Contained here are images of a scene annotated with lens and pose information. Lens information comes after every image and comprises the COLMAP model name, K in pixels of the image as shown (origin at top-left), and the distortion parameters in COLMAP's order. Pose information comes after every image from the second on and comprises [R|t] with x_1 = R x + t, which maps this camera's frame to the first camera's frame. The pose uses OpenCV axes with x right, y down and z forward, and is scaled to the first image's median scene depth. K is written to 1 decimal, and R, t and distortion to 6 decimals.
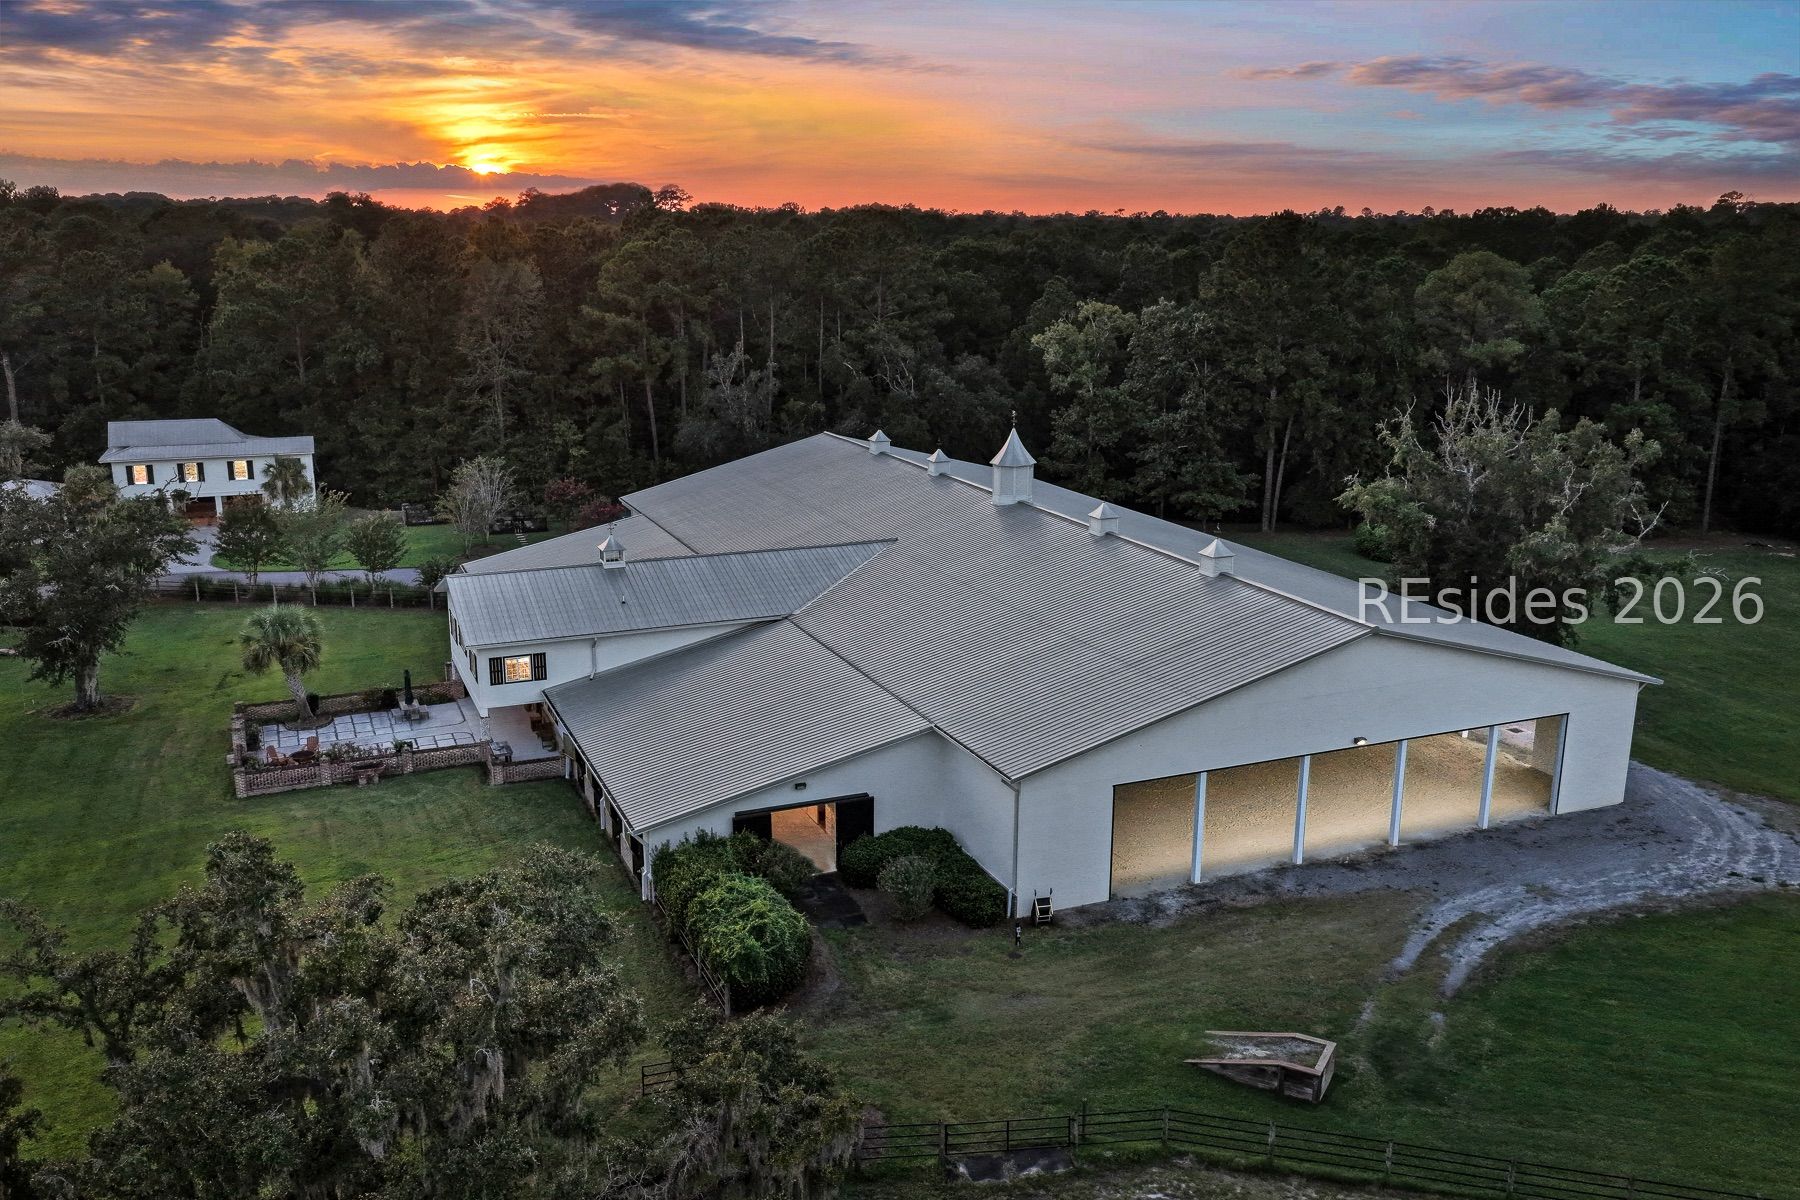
lens RADIAL K [[1523.4, 0, 900.0], [0, 1523.4, 600.0], [0, 0, 1]] dist [-0.004749, 0.003759]
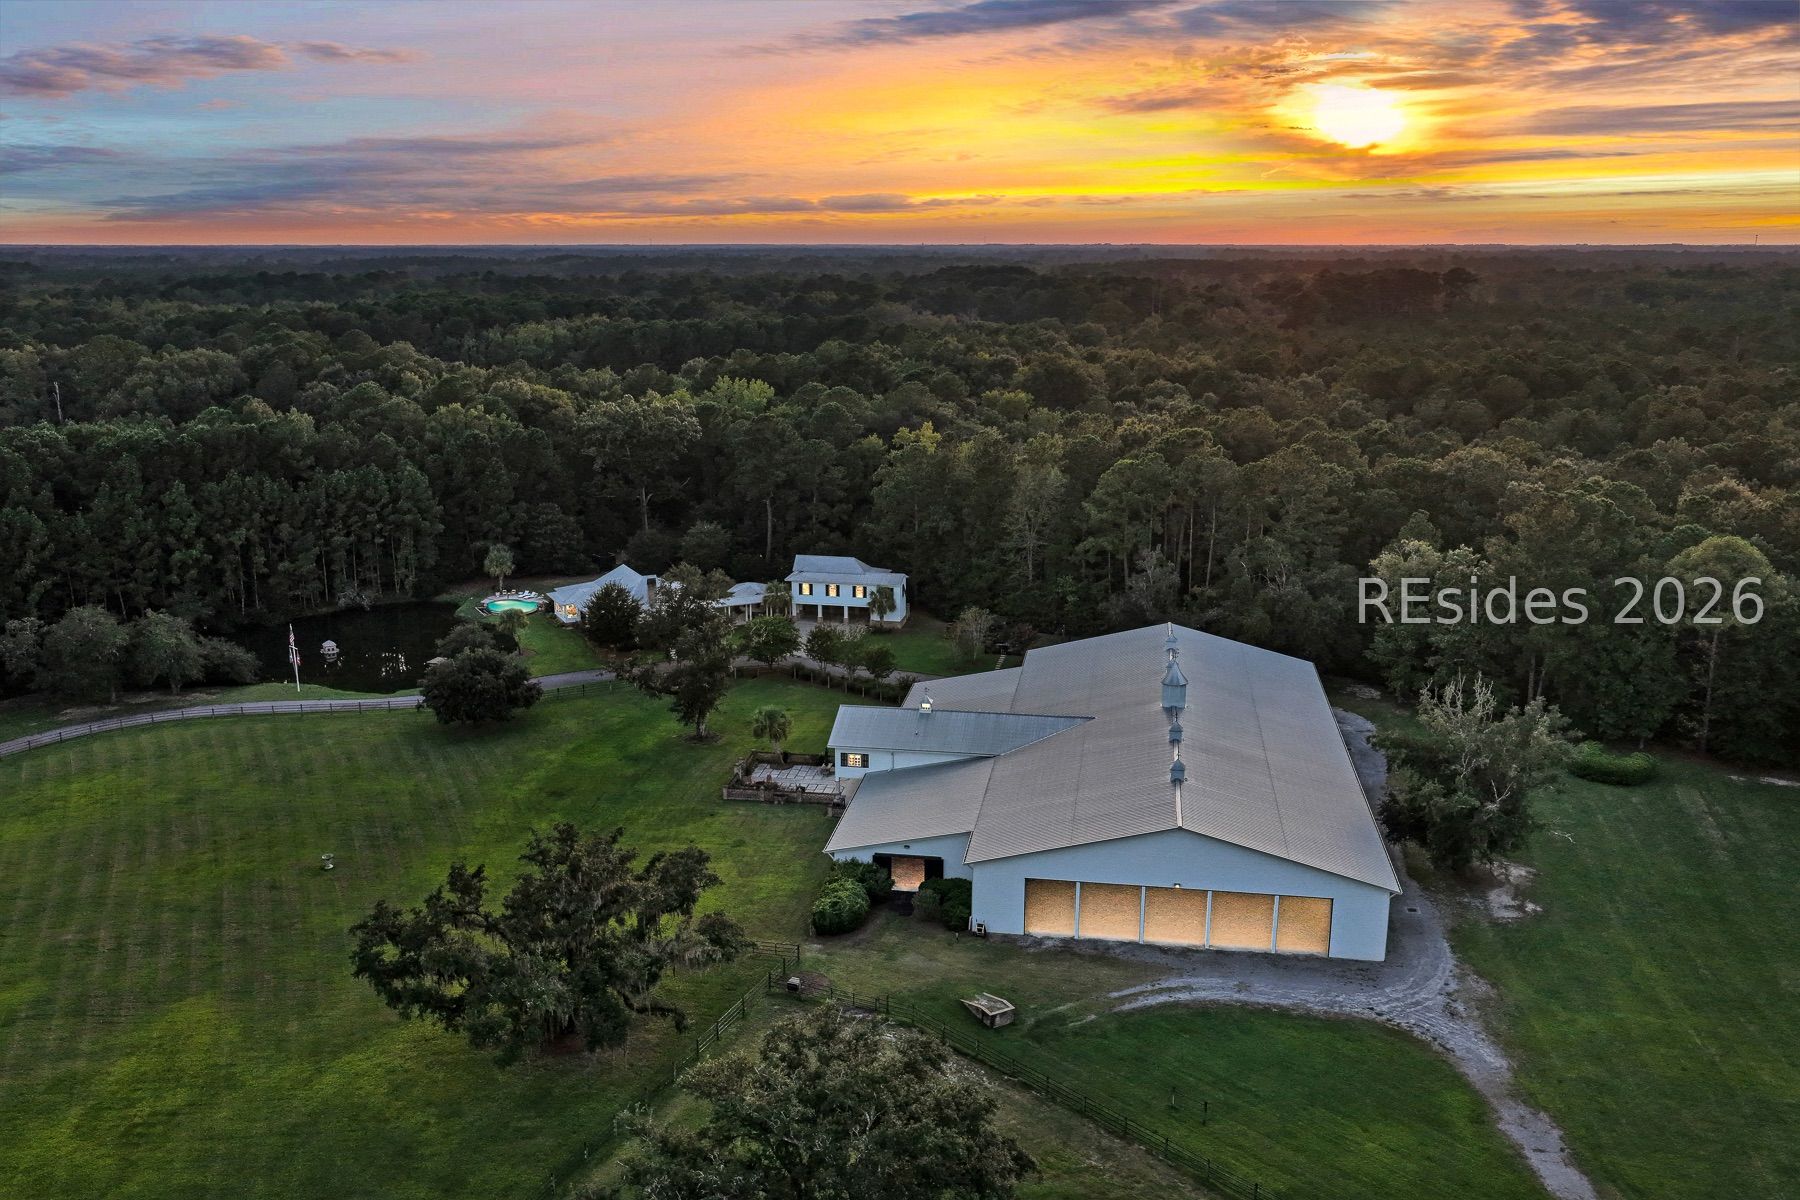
lens RADIAL K [[1523.4, 0, 900.0], [0, 1523.4, 600.0], [0, 0, 1]] dist [-0.004749, 0.003759]
pose [[0.847128, 0.121278, -0.517365, 0.777160], [-0.127109, 0.991591, 0.024317, -0.211428], [0.515963, 0.045162, 0.855419, -0.645617]]
